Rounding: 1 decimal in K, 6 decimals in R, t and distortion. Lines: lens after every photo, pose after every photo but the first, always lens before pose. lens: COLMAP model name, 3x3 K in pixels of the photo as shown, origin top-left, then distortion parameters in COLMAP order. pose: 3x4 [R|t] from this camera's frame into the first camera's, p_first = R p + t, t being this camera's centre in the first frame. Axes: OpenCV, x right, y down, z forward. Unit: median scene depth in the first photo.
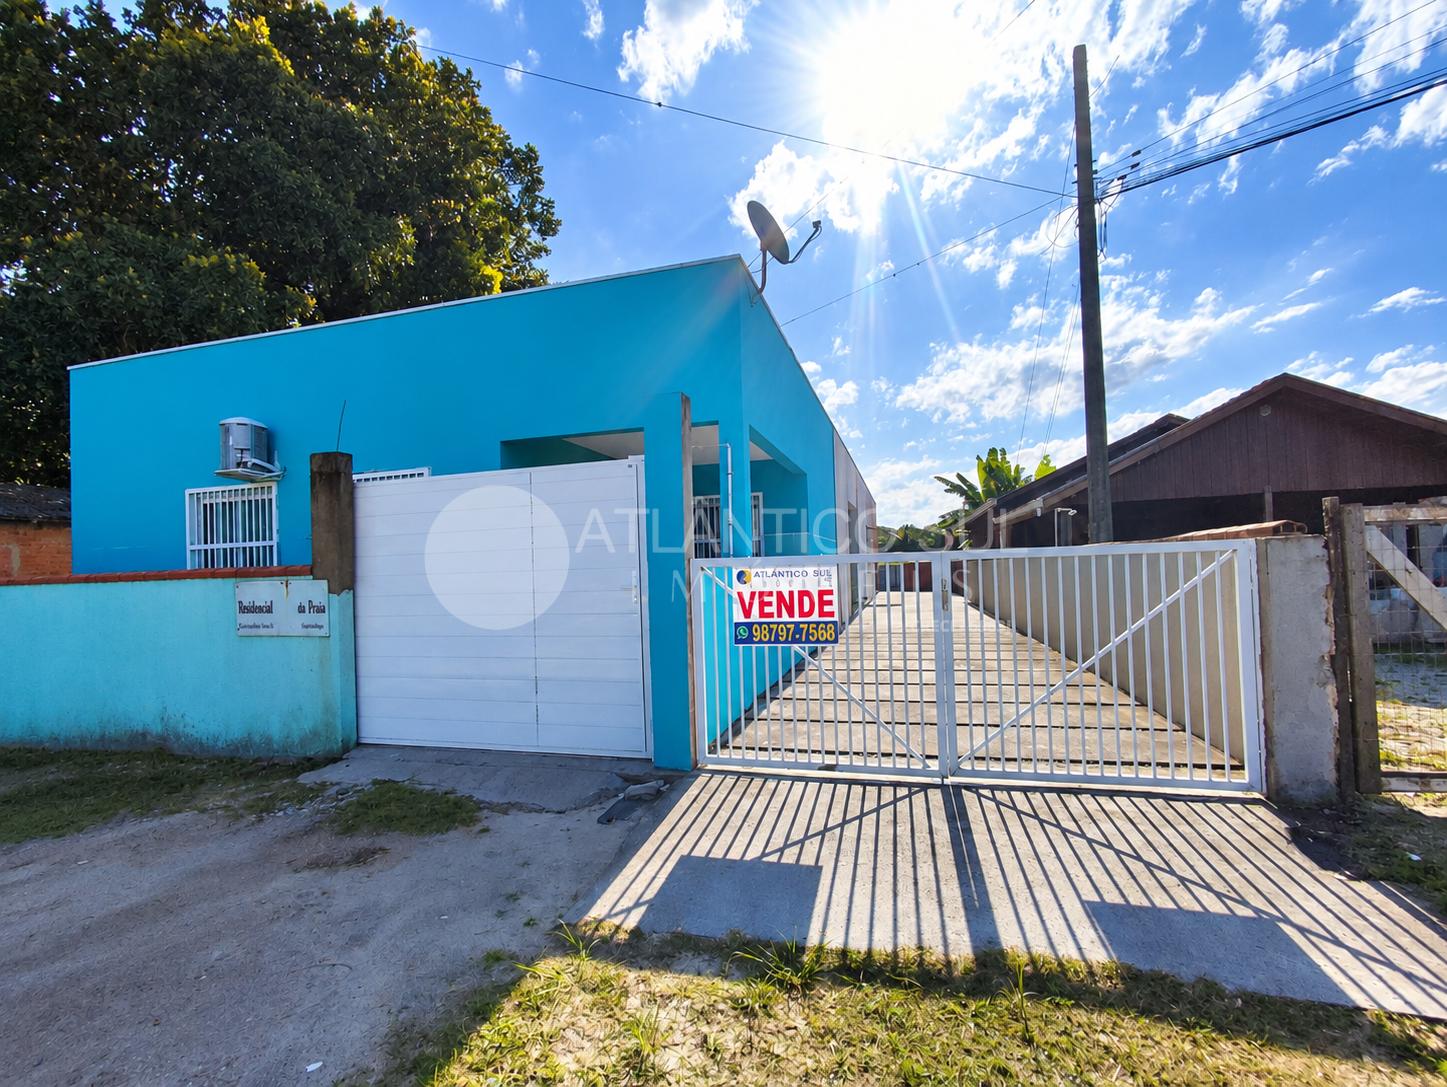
lens RADIAL K [[666.0, 0, 726.7], [0, 666.0, 547.7], [0, 0, 1]] dist [-0.003067, -0.001291]
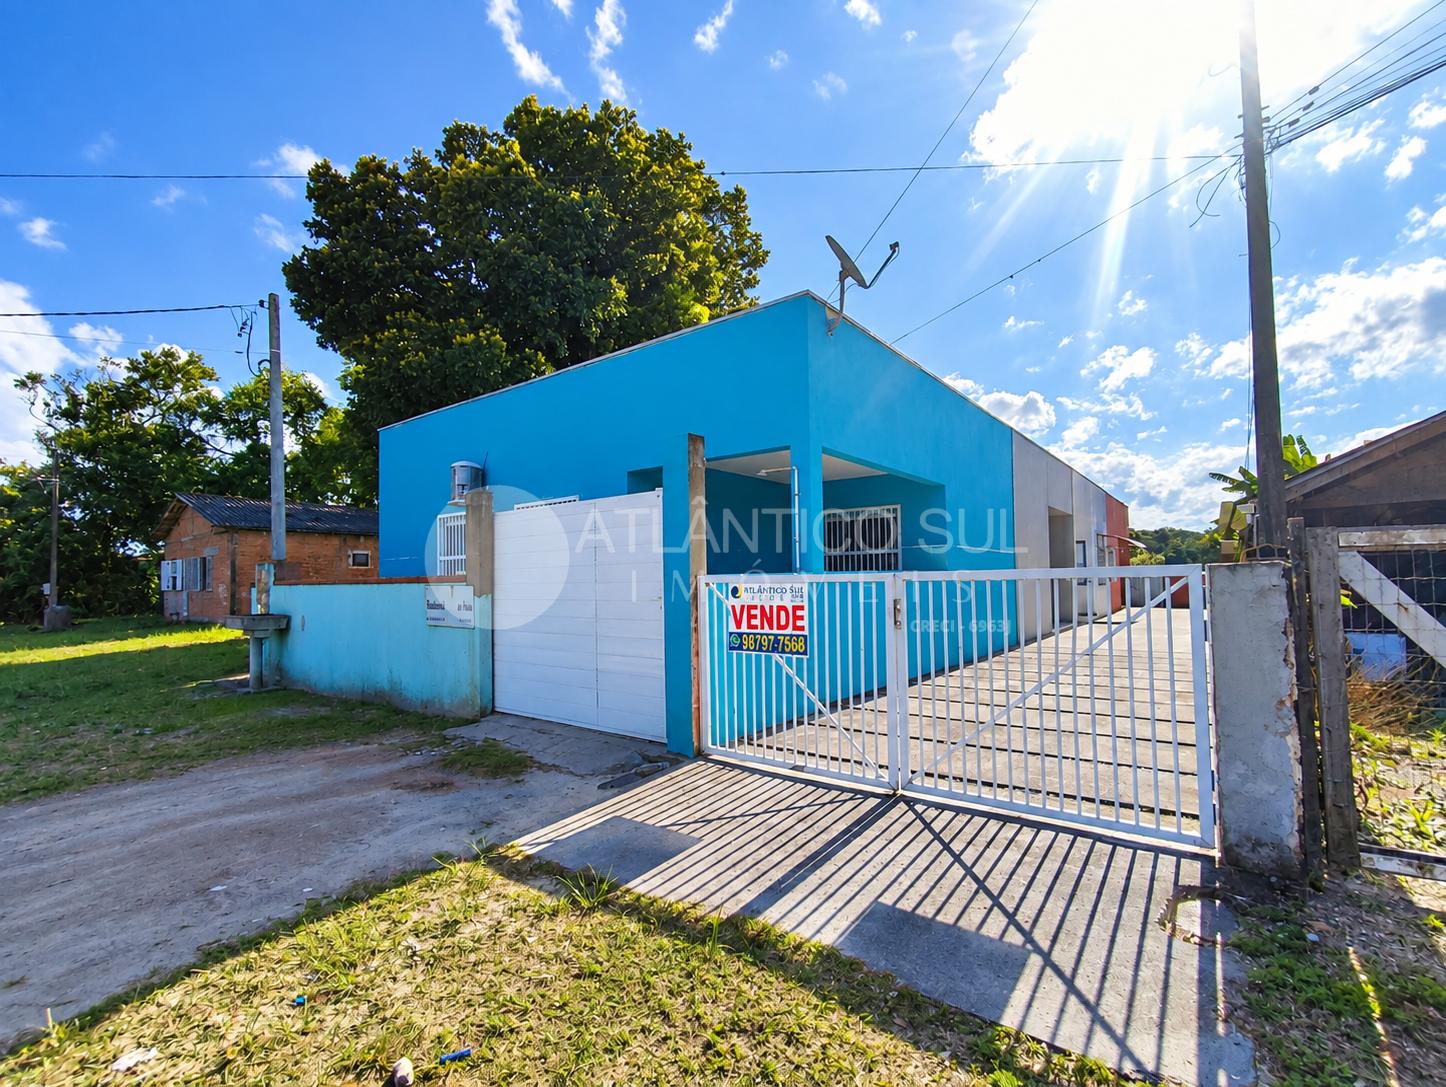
lens RADIAL K [[665.6, 0, 726.2], [0, 665.6, 547.7], [0, 0, 1]] dist [-0.003067, -0.001291]
pose [[0.928261, 0.000013, -0.371930, 0.444044], [-0.003543, 0.999955, -0.008807, -0.022305], [0.371913, 0.009493, 0.928219, -0.063851]]
